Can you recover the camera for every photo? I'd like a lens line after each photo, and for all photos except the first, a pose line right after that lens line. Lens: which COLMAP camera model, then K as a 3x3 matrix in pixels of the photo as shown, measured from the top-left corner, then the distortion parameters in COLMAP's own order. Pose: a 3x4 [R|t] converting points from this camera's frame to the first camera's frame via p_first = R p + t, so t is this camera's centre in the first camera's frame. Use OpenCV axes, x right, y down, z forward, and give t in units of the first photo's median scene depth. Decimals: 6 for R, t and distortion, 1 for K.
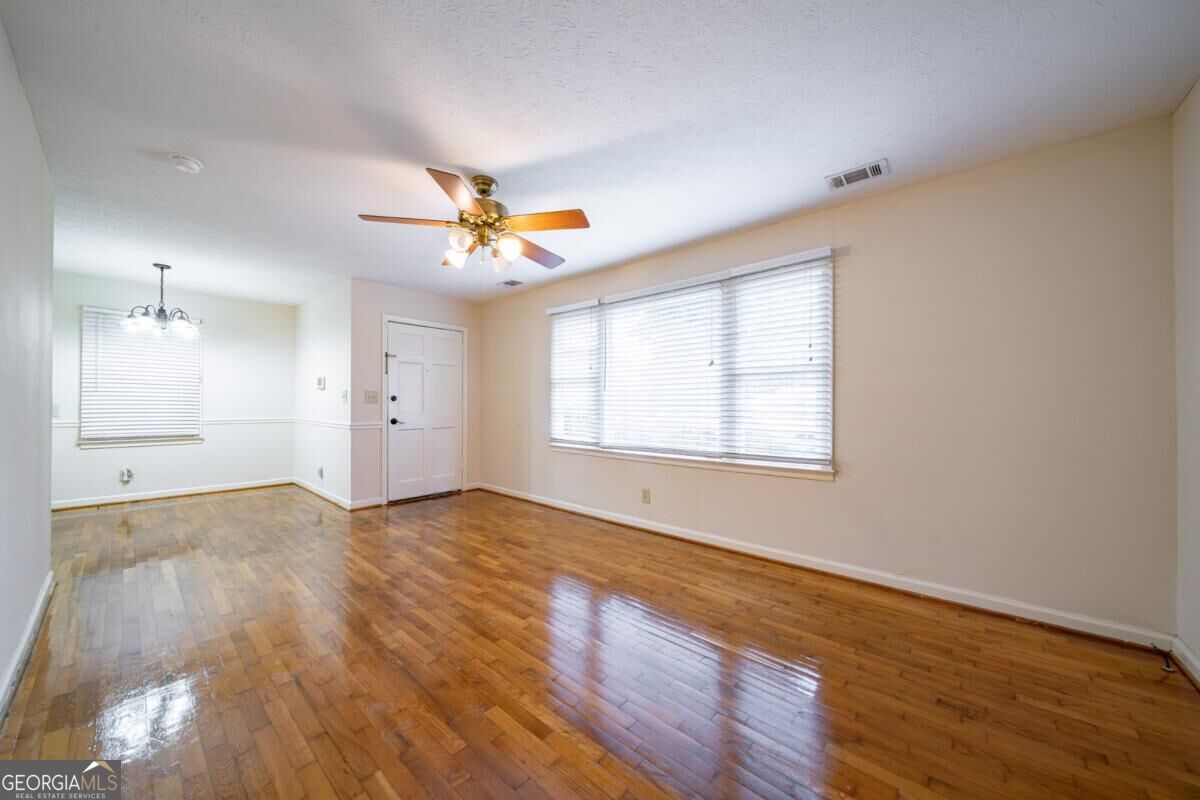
lens RADIAL K [[423.7, 0, 597.0], [0, 423.7, 402.8], [0, 0, 1]] dist [0.000715, -0.000114]
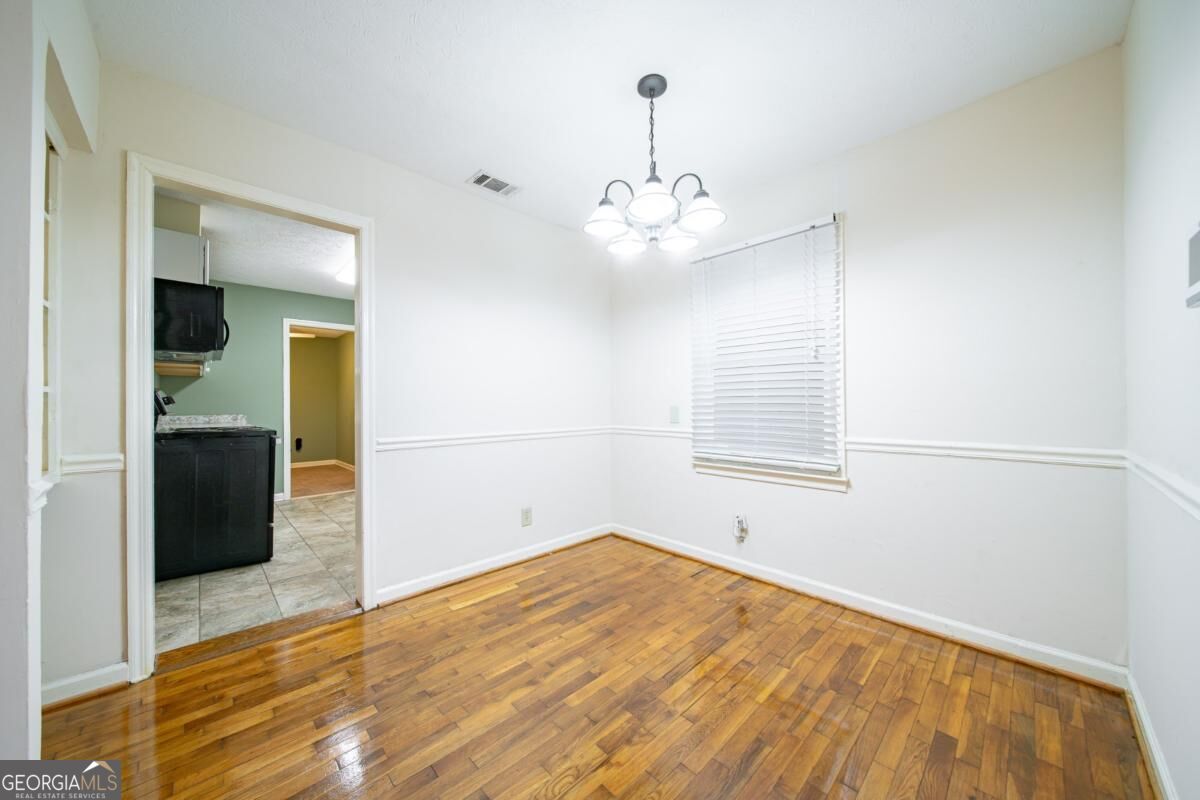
lens RADIAL K [[420.7, 0, 604.3], [0, 420.7, 403.1], [0, 0, 1]] dist [0.001143, -0.000183]
pose [[-0.063037, -0.006826, -0.997988, -0.751259], [0.007796, 0.999943, -0.007332, 0.005038], [0.997981, -0.008243, -0.062980, 1.227825]]
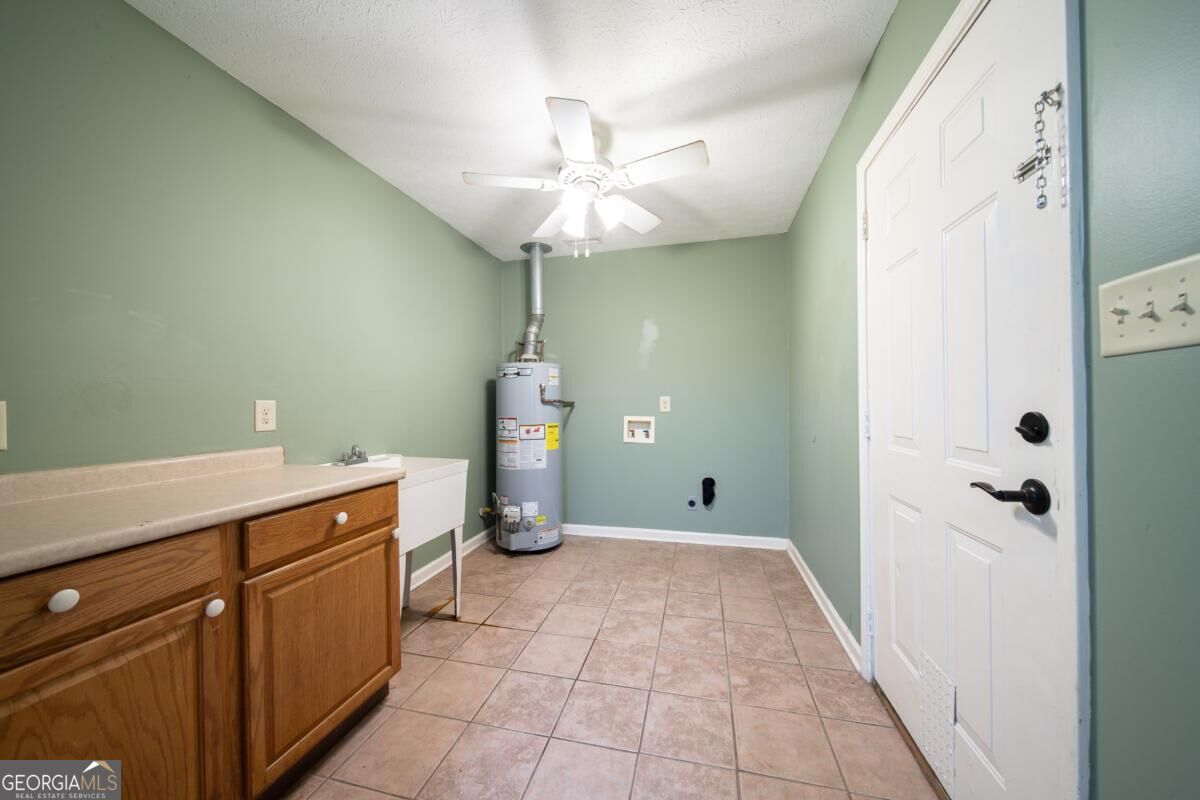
lens RADIAL K [[419.1, 0, 597.0], [0, 419.1, 401.5], [0, 0, 1]] dist [0.001526, -0.001478]
pose [[-0.883265, 0.000687, -0.468874, -2.261118], [0.005986, 0.999934, -0.009811, -0.005410], [0.468836, -0.011472, -0.883211, 0.157250]]
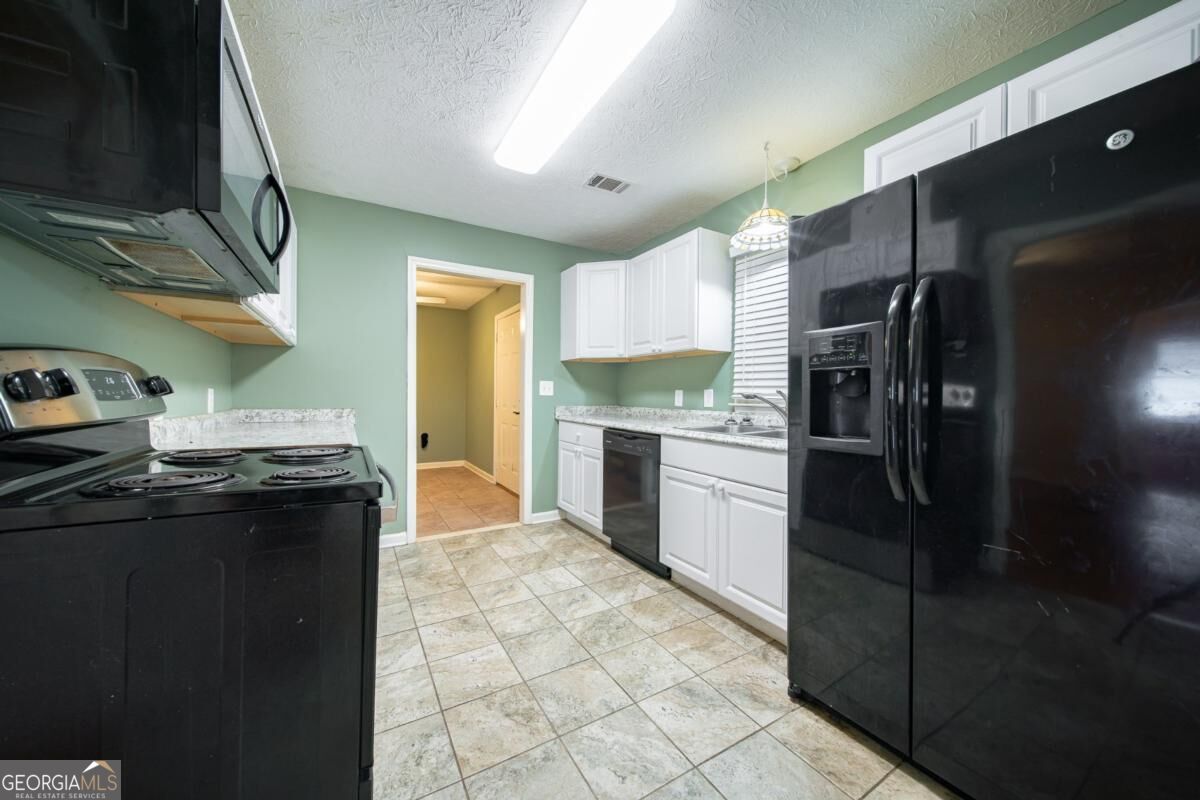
lens RADIAL K [[423.7, 0, 597.0], [0, 423.7, 402.8], [0, 0, 1]] dist [0.000715, -0.000114]
pose [[-0.294126, 0.013307, -0.955674, -1.373001], [-0.011809, 0.999776, 0.017555, -0.009105], [0.955694, 0.016449, -0.293903, 0.695271]]
